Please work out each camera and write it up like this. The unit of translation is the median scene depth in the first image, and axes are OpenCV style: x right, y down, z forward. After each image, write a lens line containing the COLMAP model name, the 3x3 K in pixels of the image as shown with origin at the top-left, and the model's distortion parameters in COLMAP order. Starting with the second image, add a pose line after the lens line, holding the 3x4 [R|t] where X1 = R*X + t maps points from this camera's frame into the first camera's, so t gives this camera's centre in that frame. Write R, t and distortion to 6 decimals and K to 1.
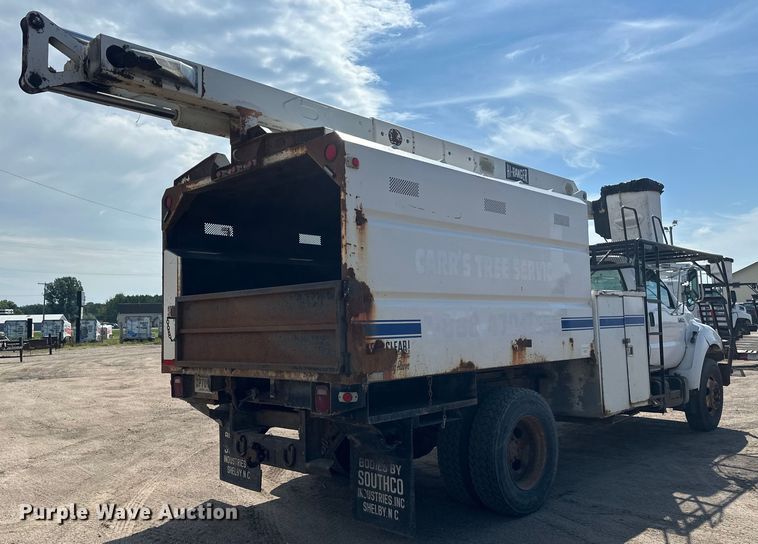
lens RADIAL K [[635.3, 0, 378.3], [0, 635.3, 253.7], [0, 0, 1]] dist [0.061054, -0.000139]
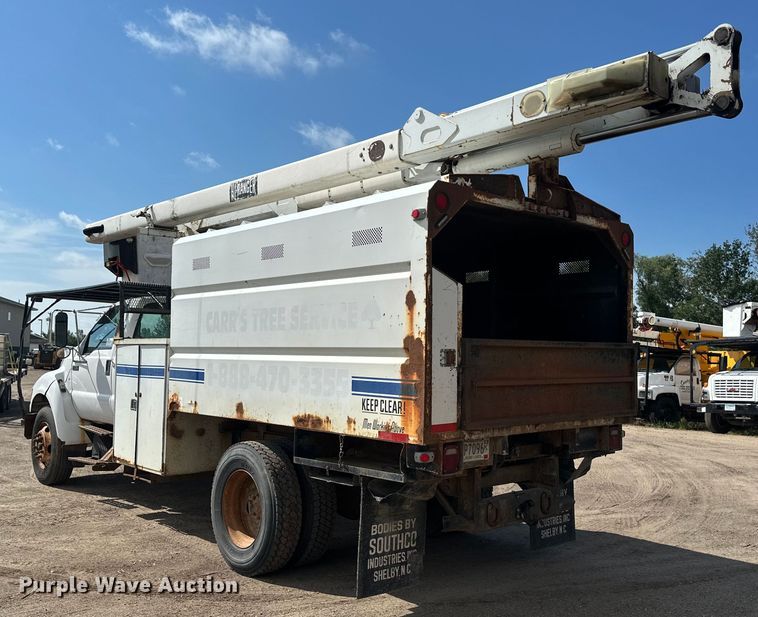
lens RADIAL K [[738.4, 0, 379.0], [0, 738.4, 308.5], [0, 0, 1]] dist [0.009495, 0.010728]
pose [[0.077899, 0.094466, 0.992476, -1.272737], [-0.118584, 0.989311, -0.084858, 0.128054], [-0.989884, -0.111081, 0.088268, 1.107588]]
